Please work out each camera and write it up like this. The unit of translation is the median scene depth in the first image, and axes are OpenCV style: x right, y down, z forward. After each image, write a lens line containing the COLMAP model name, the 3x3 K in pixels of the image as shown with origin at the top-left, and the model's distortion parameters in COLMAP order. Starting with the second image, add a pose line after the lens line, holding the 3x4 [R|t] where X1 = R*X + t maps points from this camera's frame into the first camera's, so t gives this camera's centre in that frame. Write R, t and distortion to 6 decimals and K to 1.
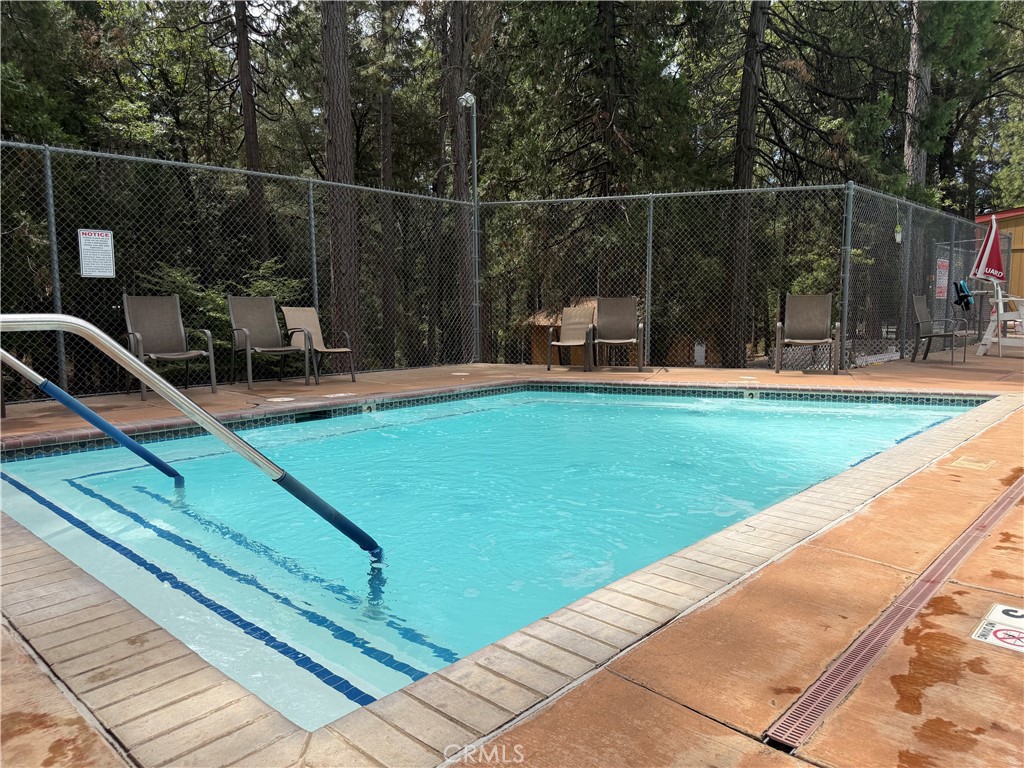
lens RADIAL K [[717.3, 0, 514.7], [0, 717.3, 387.4], [0, 0, 1]] dist [0.024693, -0.013478]
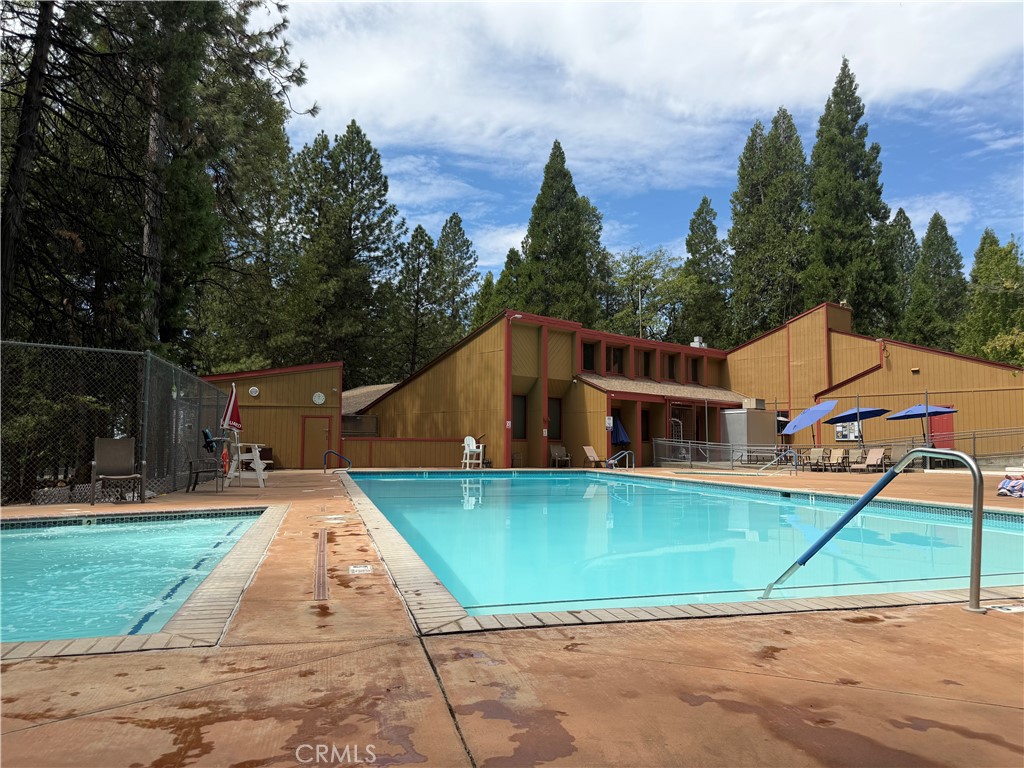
lens RADIAL K [[717.3, 0, 516.1], [0, 717.3, 408.3], [0, 0, 1]] dist [0.024693, -0.013478]
pose [[0.526098, 0.054007, 0.848707, -0.297625], [0.090808, 0.988708, -0.119206, 0.029223], [-0.845562, 0.139783, 0.515253, -0.214592]]
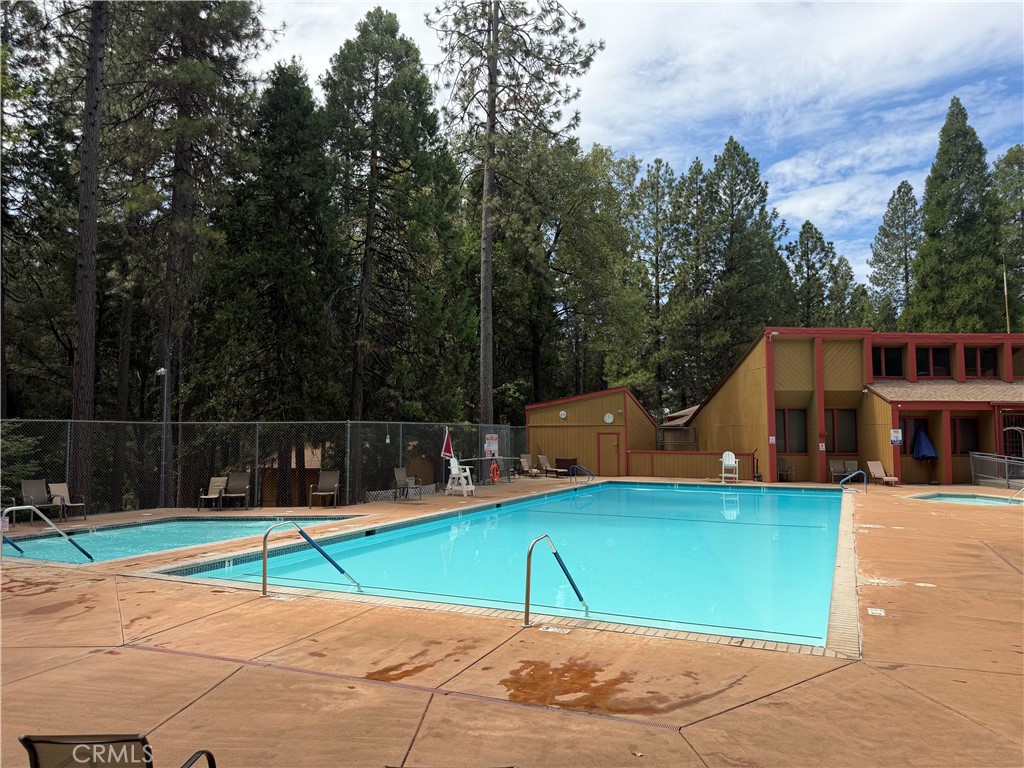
lens RADIAL K [[717.3, 0, 506.9], [0, 717.3, 380.2], [0, 0, 1]] dist [0.024693, -0.013478]
pose [[0.952082, 0.026184, 0.304719, 0.285078], [0.032399, 0.982087, -0.185620, 0.022157], [-0.304121, 0.186598, 0.934180, -1.379401]]
